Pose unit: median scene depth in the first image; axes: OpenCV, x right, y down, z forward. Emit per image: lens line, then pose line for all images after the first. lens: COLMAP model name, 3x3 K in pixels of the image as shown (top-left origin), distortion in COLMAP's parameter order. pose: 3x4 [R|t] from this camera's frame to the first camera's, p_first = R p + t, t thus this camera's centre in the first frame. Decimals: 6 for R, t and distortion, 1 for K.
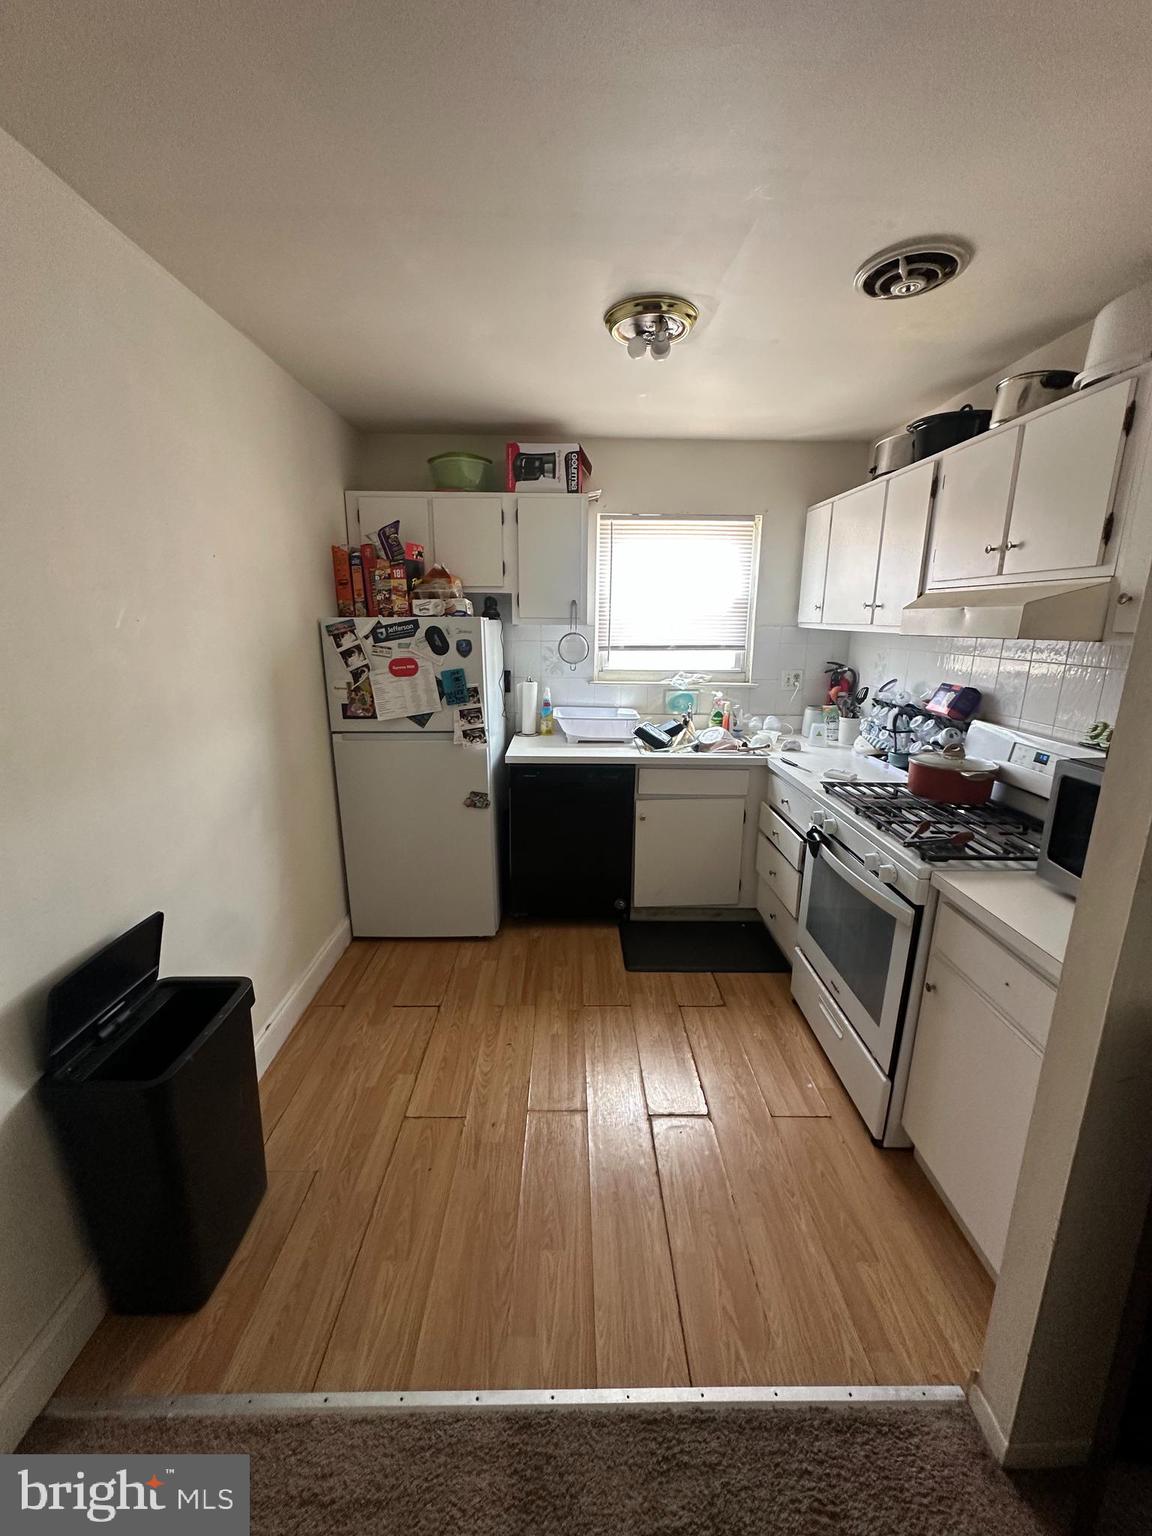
lens RADIAL K [[617.6, 0, 564.3], [0, 617.6, 762.4], [0, 0, 1]] dist [0.001666, 0.000919]
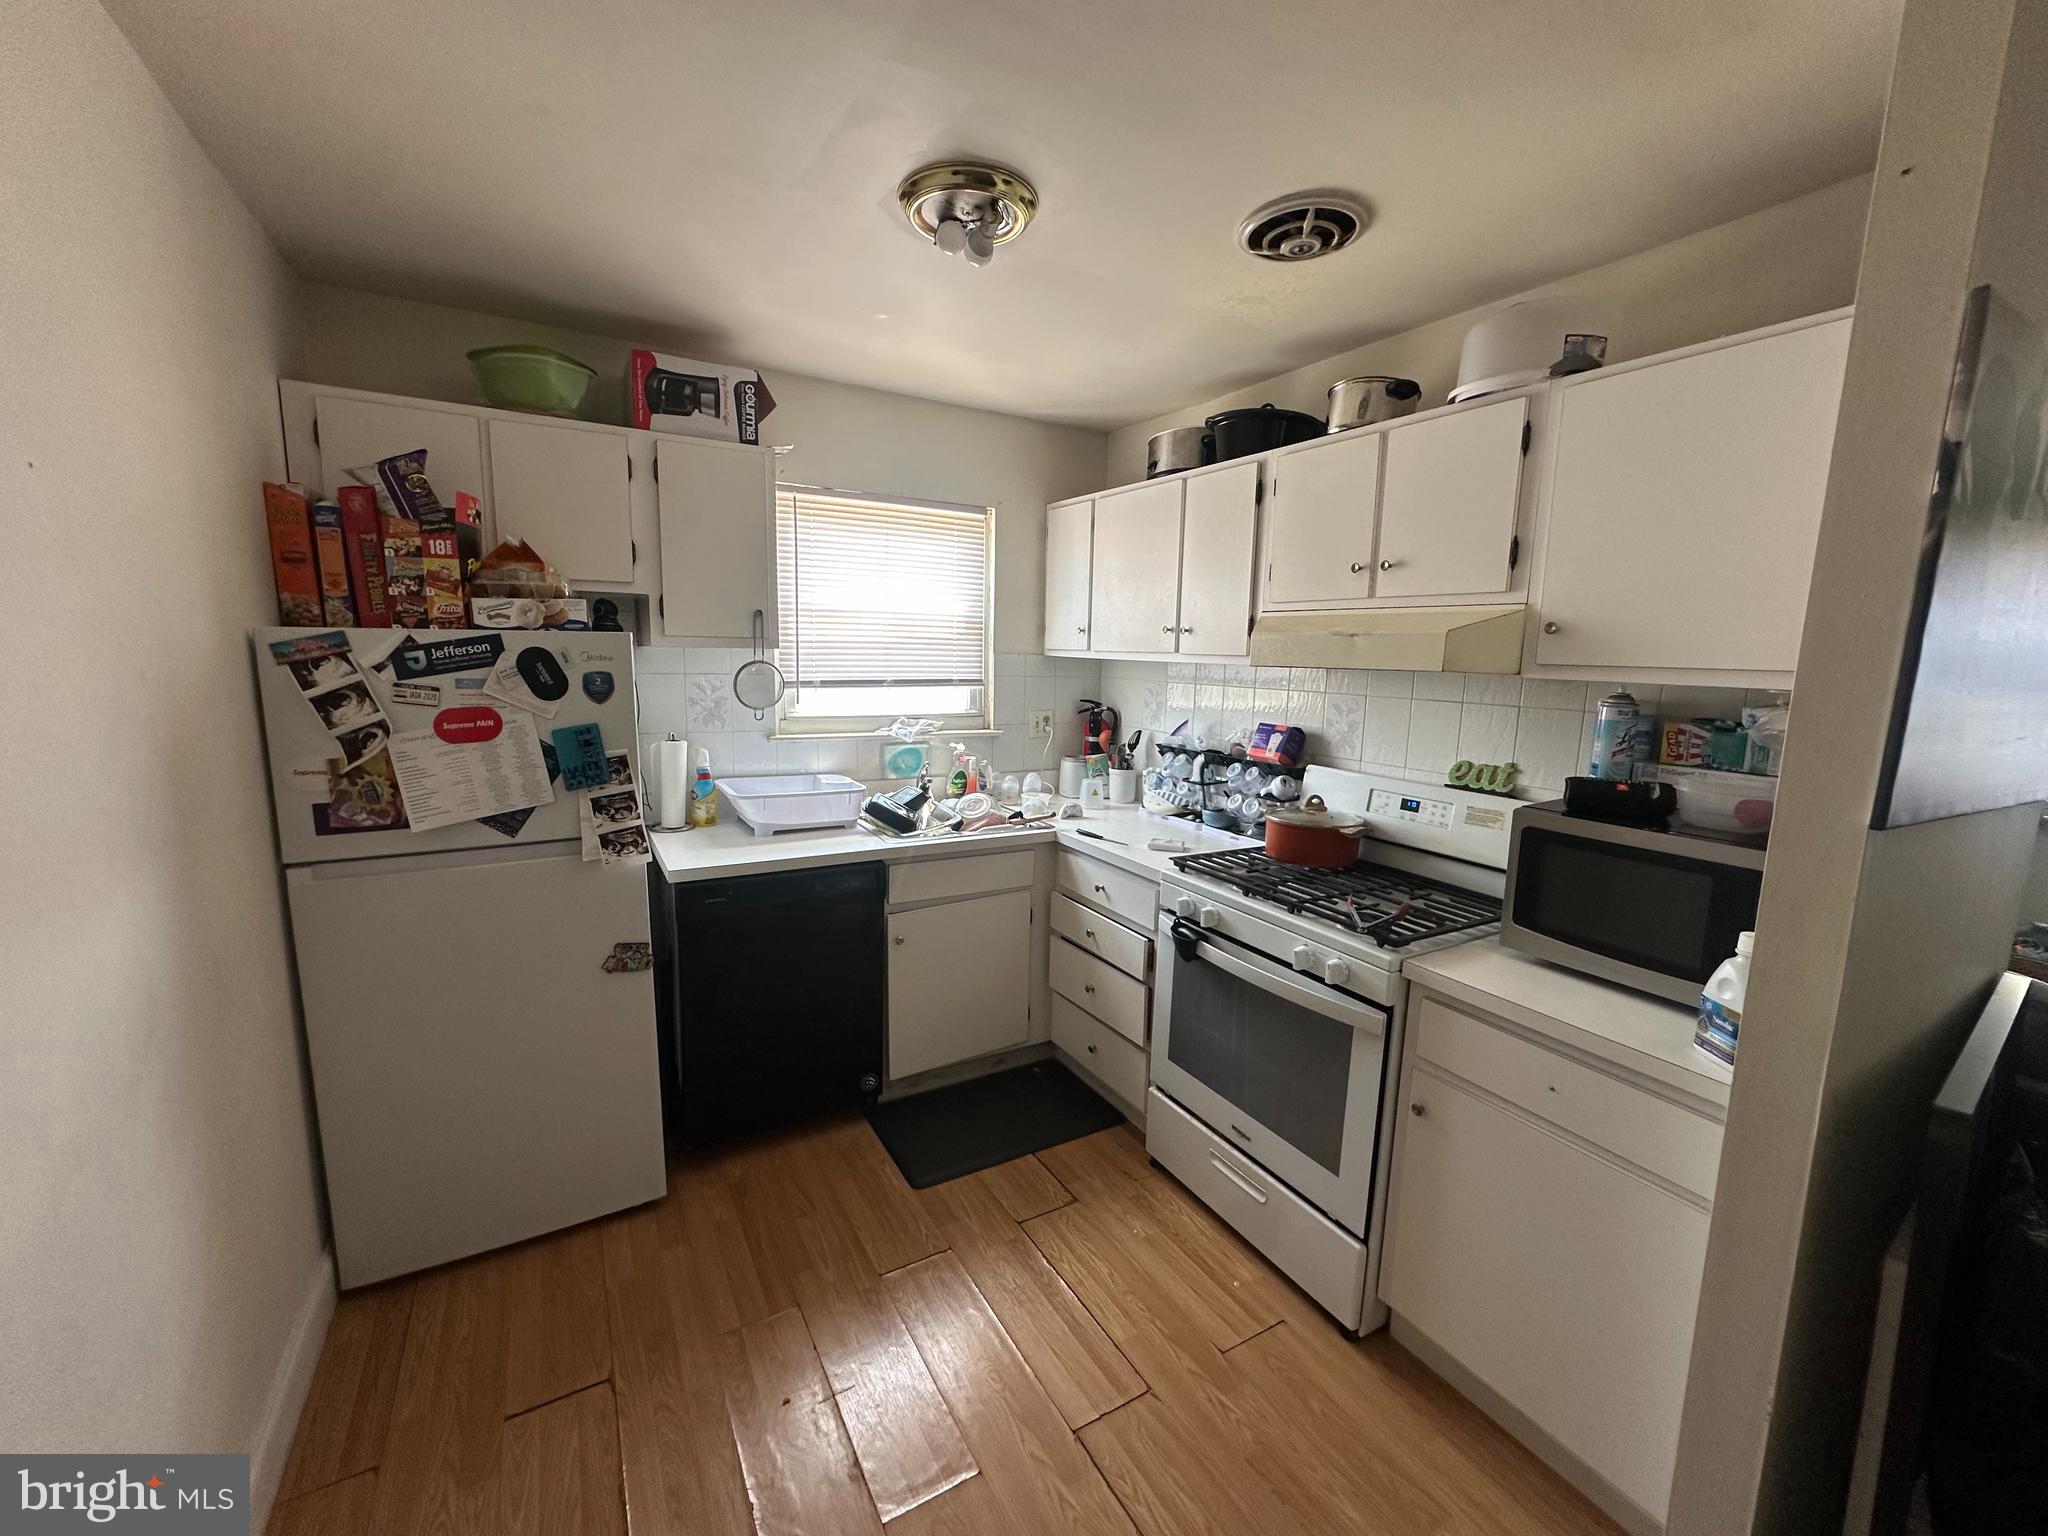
lens RADIAL K [[823.5, 0, 1015.0], [0, 823.5, 763.6], [0, 0, 1]] dist [0.001666, 0.000919]
pose [[0.867636, -0.055881, 0.494050, -0.203123], [0.097241, 0.993546, -0.058394, -0.036368], [-0.487598, 0.098706, 0.867470, 0.177984]]
